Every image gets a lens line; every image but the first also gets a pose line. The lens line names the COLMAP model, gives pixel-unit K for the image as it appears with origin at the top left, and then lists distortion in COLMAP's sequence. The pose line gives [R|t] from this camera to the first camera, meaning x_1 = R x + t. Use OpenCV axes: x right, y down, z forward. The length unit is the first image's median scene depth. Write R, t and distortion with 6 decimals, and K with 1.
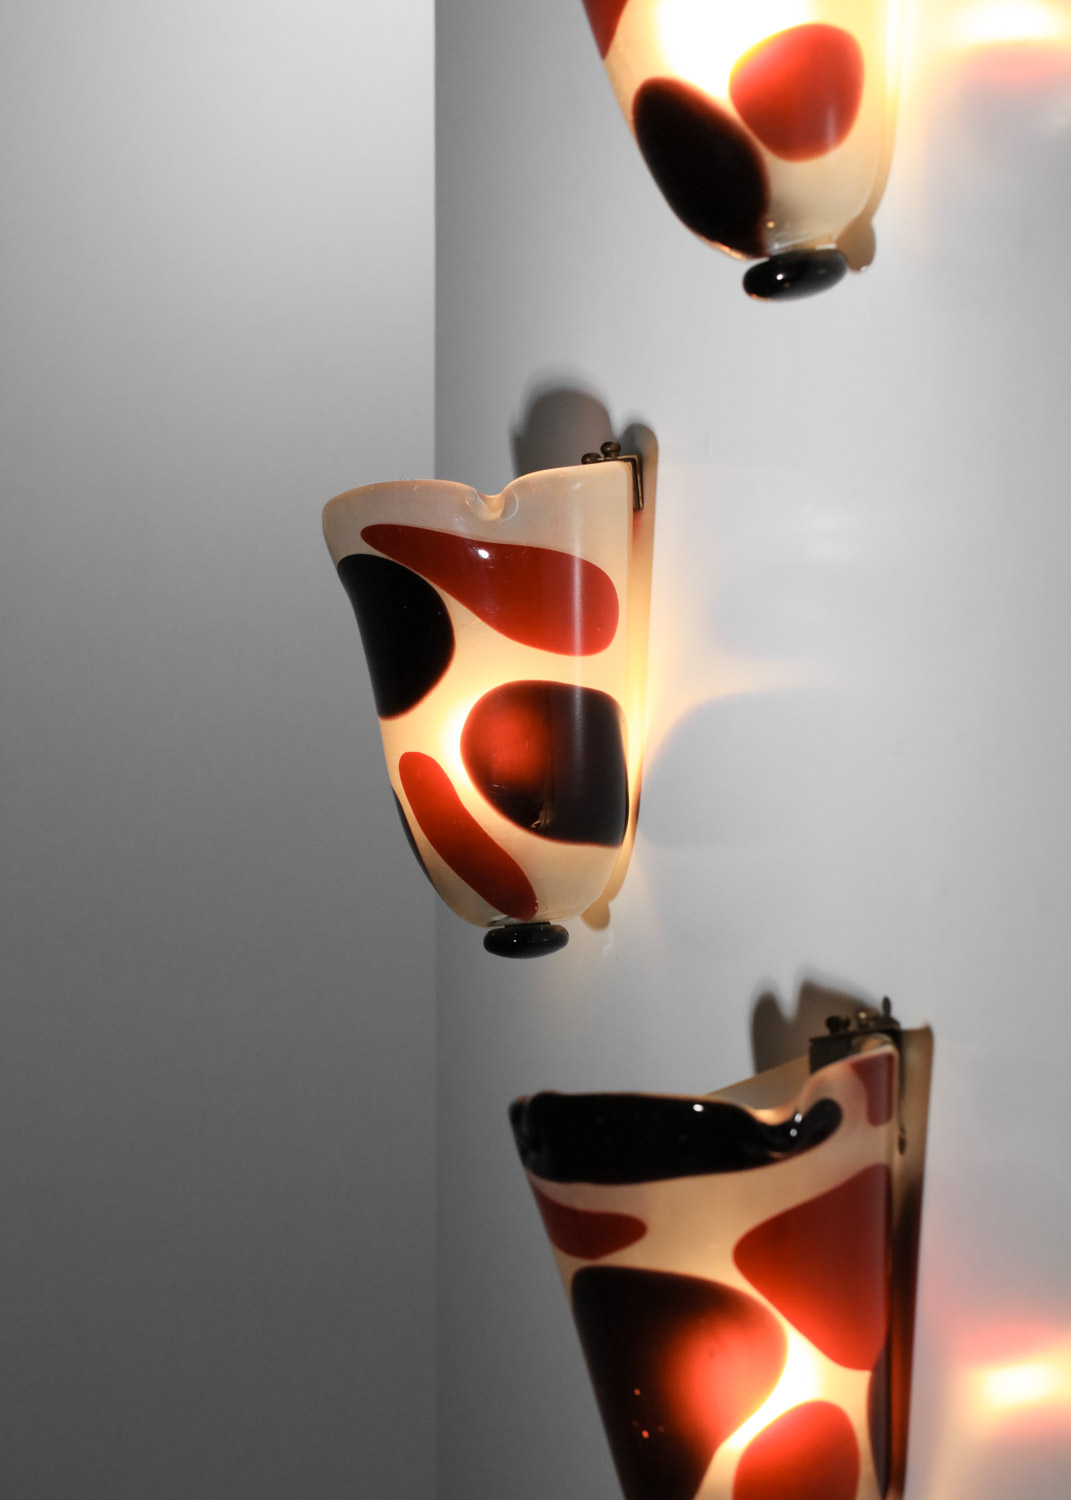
lens RADIAL K [[4831.1, 0, 535.5], [0, 4831.1, 750.0], [0, 0, 1]] dist [-0.051971, -1.141088]
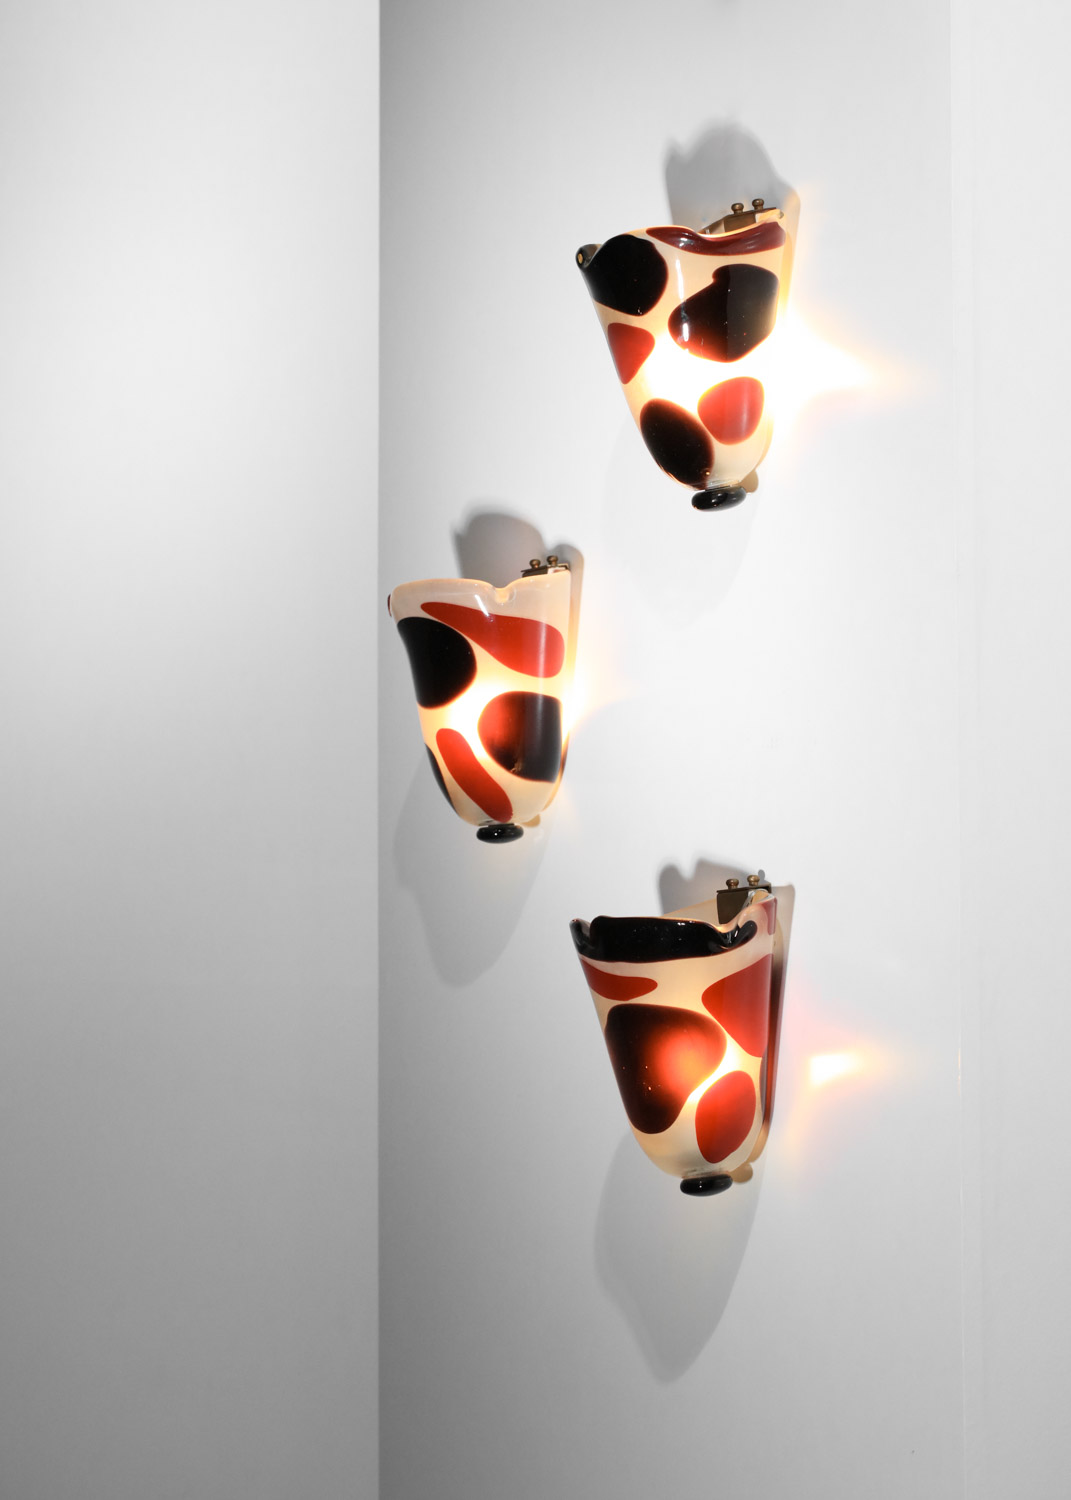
lens RADIAL K [[4831.1, 0, 535.5], [0, 4831.1, 750.0], [0, 0, 1]] dist [-0.051971, -1.141088]
pose [[0.986505, 0.014775, 0.163061, -0.290792], [-0.019850, 0.999367, 0.029537, -0.046140], [-0.162521, -0.032376, 0.986174, -0.790411]]
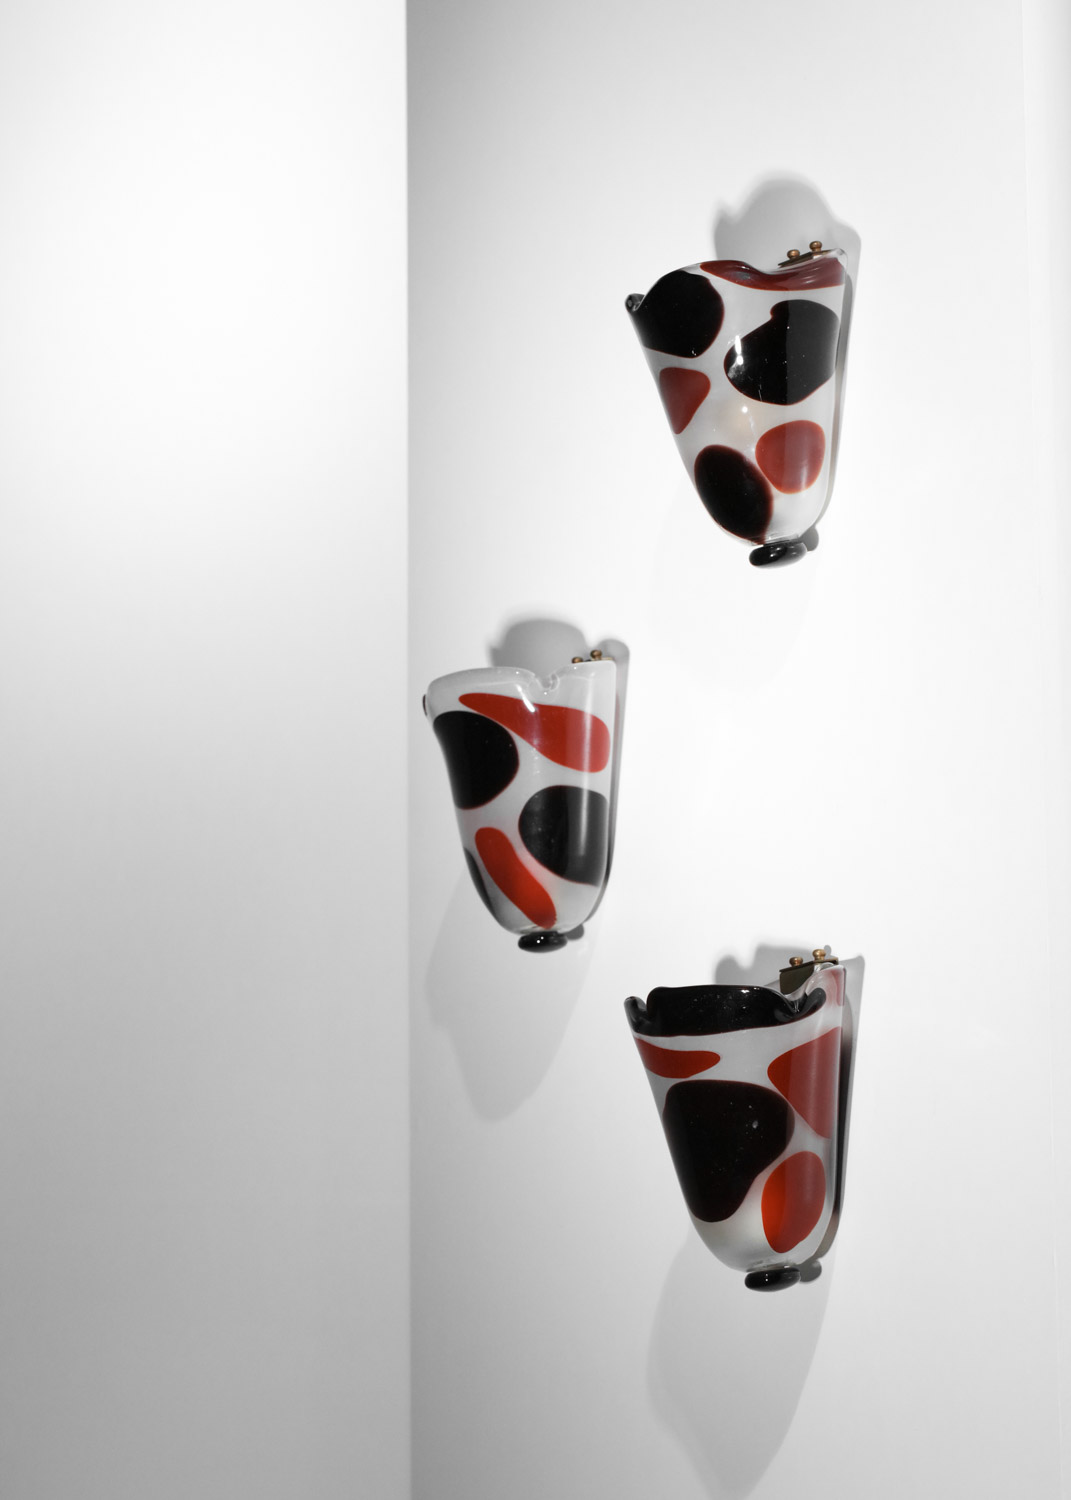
lens RADIAL K [[4831.1, 0, 535.5], [0, 4831.1, 750.0], [0, 0, 1]] dist [-0.051971, -1.141088]
pose [[0.985999, 0.023740, 0.165053, -0.295101], [-0.014032, 0.998116, -0.059737, 0.076029], [-0.166160, 0.056585, 0.984474, -0.690402]]
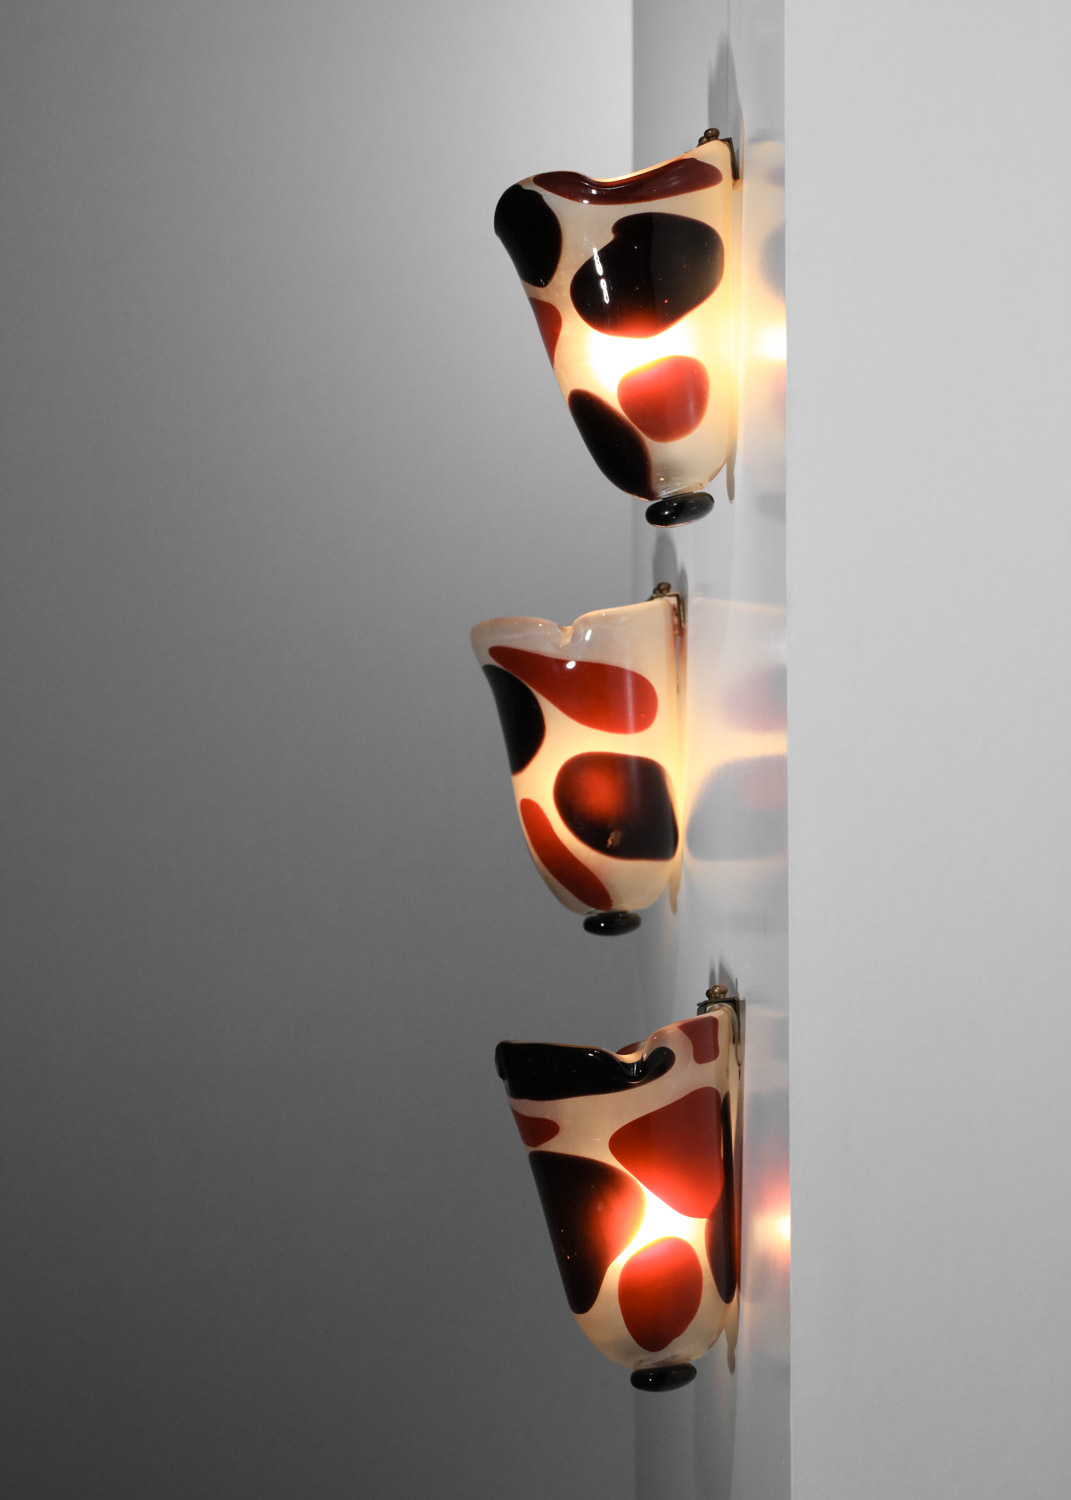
lens RADIAL K [[4831.1, 0, 535.5], [0, 4831.1, 750.0], [0, 0, 1]] dist [-0.051971, -1.141088]
pose [[0.983387, -0.012186, -0.181111, 0.249720], [0.017919, 0.999388, 0.030053, -0.059921], [0.180634, -0.032799, 0.983003, -0.458786]]
